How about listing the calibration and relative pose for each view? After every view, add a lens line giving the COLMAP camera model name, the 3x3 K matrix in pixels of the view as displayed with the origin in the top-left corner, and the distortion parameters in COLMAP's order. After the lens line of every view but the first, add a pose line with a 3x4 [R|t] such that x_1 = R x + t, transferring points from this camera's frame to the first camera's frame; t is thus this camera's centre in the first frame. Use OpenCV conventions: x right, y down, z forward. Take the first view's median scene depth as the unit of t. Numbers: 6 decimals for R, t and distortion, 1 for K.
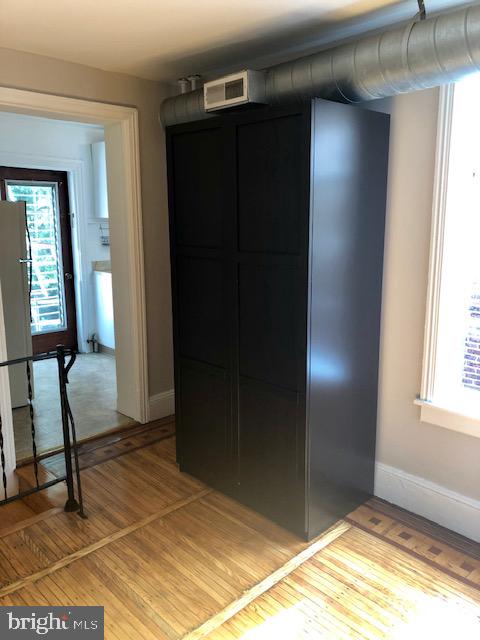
lens RADIAL K [[525.6, 0, 238.5], [0, 525.6, 323.0], [0, 0, 1]] dist [0.034498, -0.023776]
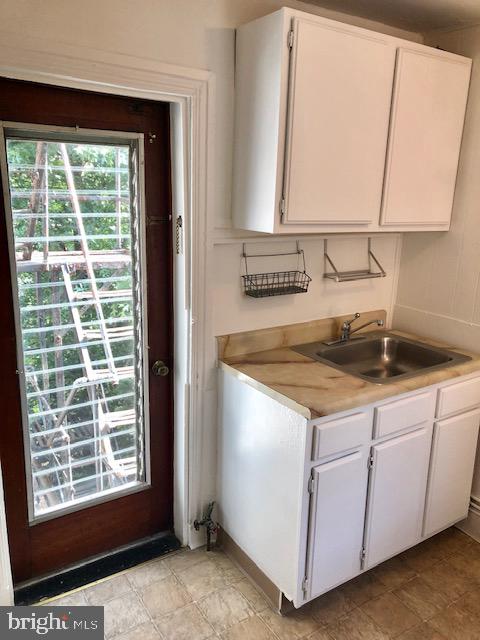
lens RADIAL K [[525.6, 0, 241.6], [0, 525.6, 318.5], [0, 0, 1]] dist [0.034498, -0.023776]
pose [[0.983171, 0.064966, -0.170743, -0.305601], [-0.058459, 0.997369, 0.042871, -0.235872], [0.173079, -0.032168, 0.984382, 0.966830]]
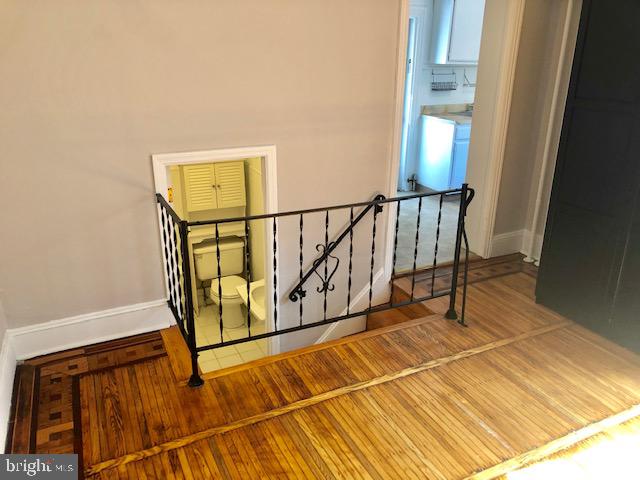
lens RADIAL K [[525.6, 0, 307.1], [0, 525.6, 238.1], [0, 0, 1]] dist [0.034498, -0.023776]
pose [[0.945806, 0.113559, -0.304228, -0.221222], [-0.070529, 0.986334, 0.148902, 0.008643], [0.316979, -0.119375, 0.940890, -0.186112]]
